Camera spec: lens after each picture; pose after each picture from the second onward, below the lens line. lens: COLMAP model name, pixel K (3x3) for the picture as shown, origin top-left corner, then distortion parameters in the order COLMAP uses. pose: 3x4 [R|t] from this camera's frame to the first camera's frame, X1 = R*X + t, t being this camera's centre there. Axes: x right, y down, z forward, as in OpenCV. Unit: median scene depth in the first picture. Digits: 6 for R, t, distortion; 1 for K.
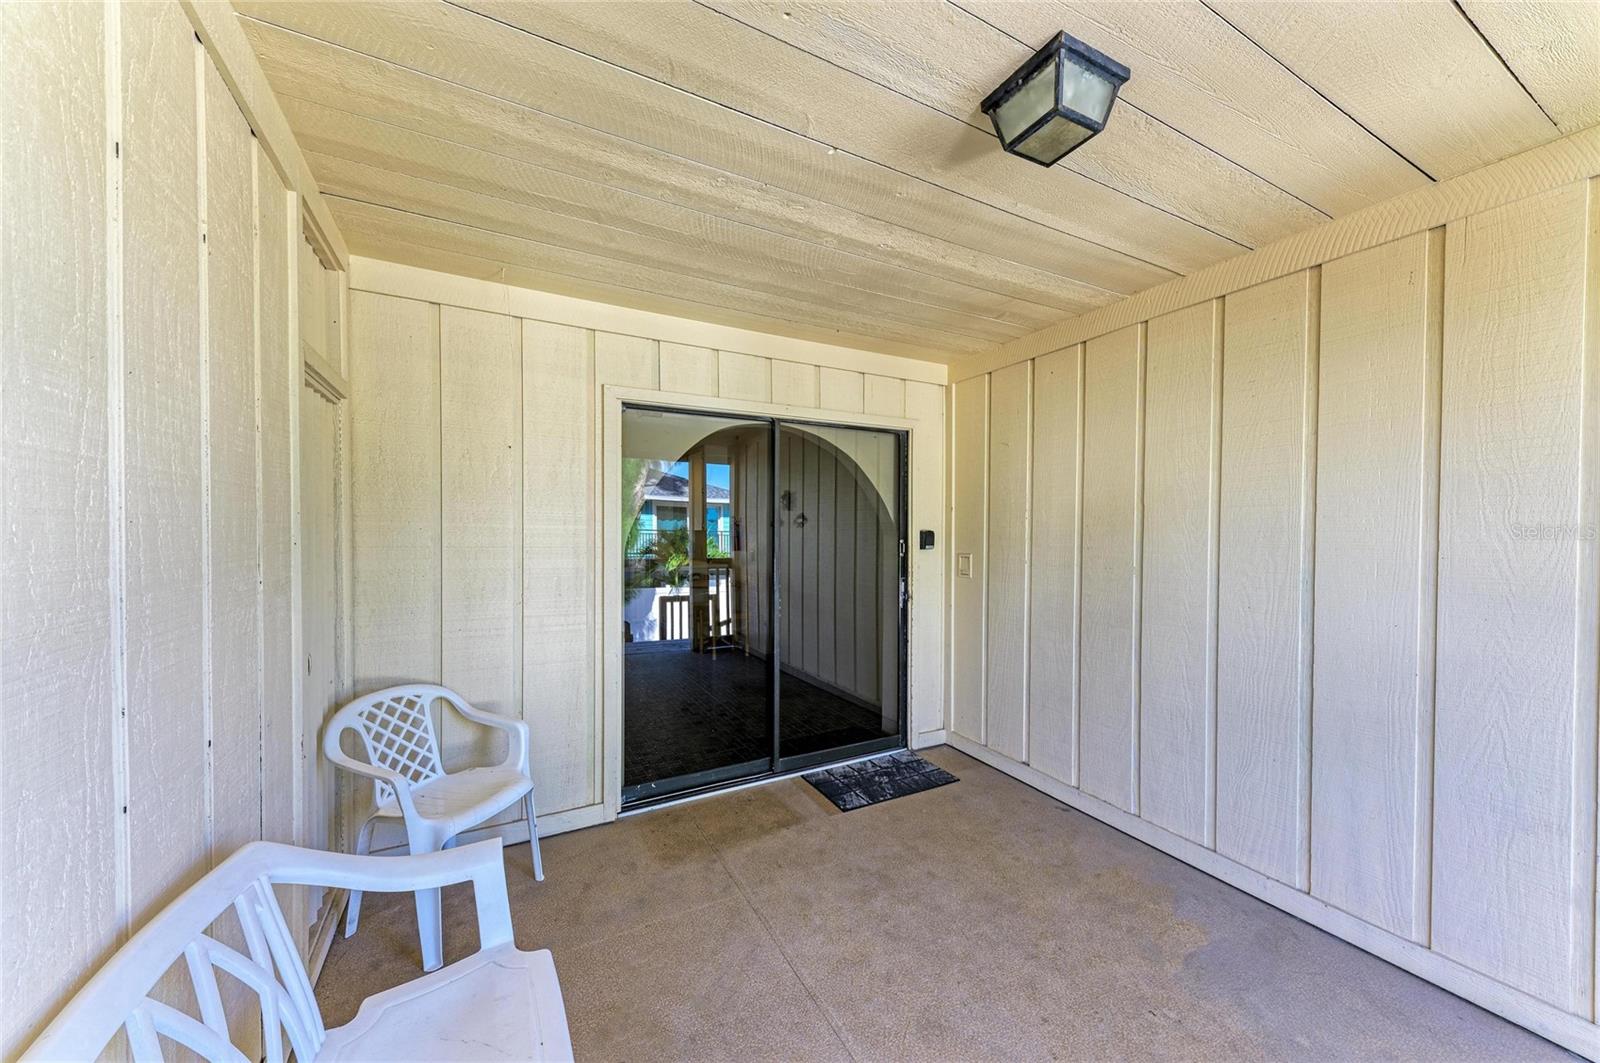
lens RADIAL K [[579.1, 0, 798.3], [0, 579.1, 529.2], [0, 0, 1]] dist [0.010161, -0.000586]
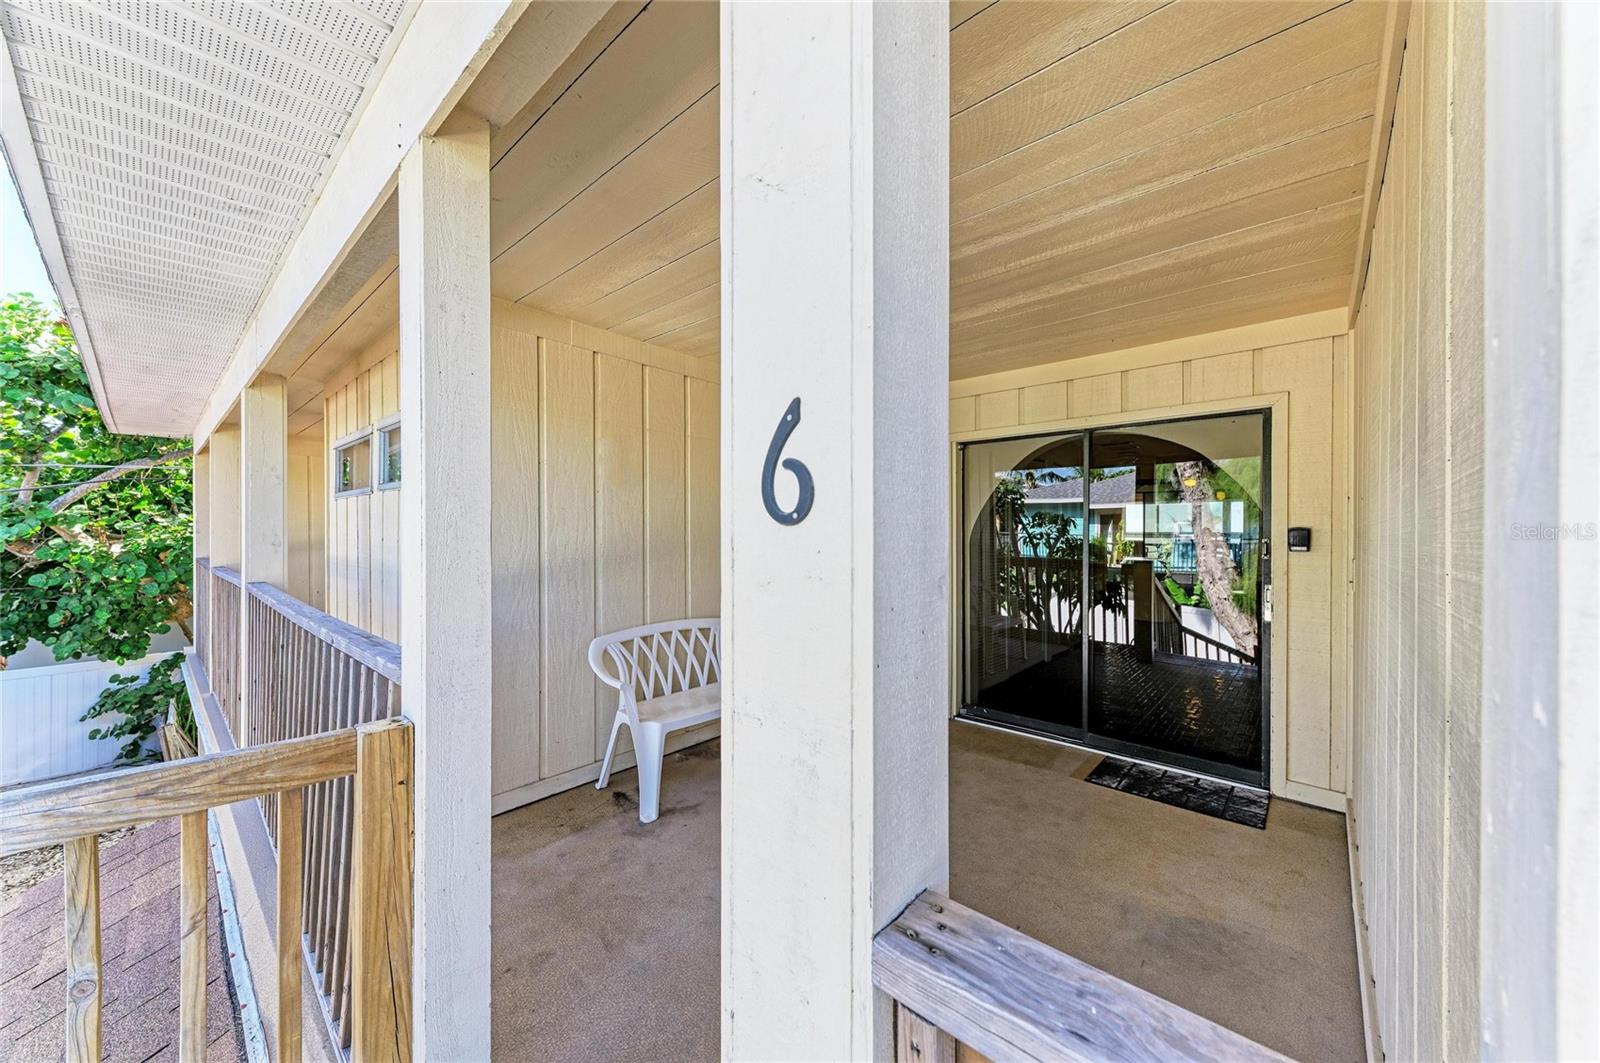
lens RADIAL K [[579.1, 0, 791.6], [0, 579.1, 531.1], [0, 0, 1]] dist [0.010161, -0.000586]
pose [[0.333988, 0.000066, -0.942577, 0.876377], [-0.005432, 0.999984, -0.001855, 0.013498], [0.942562, 0.005740, 0.333983, 0.090065]]
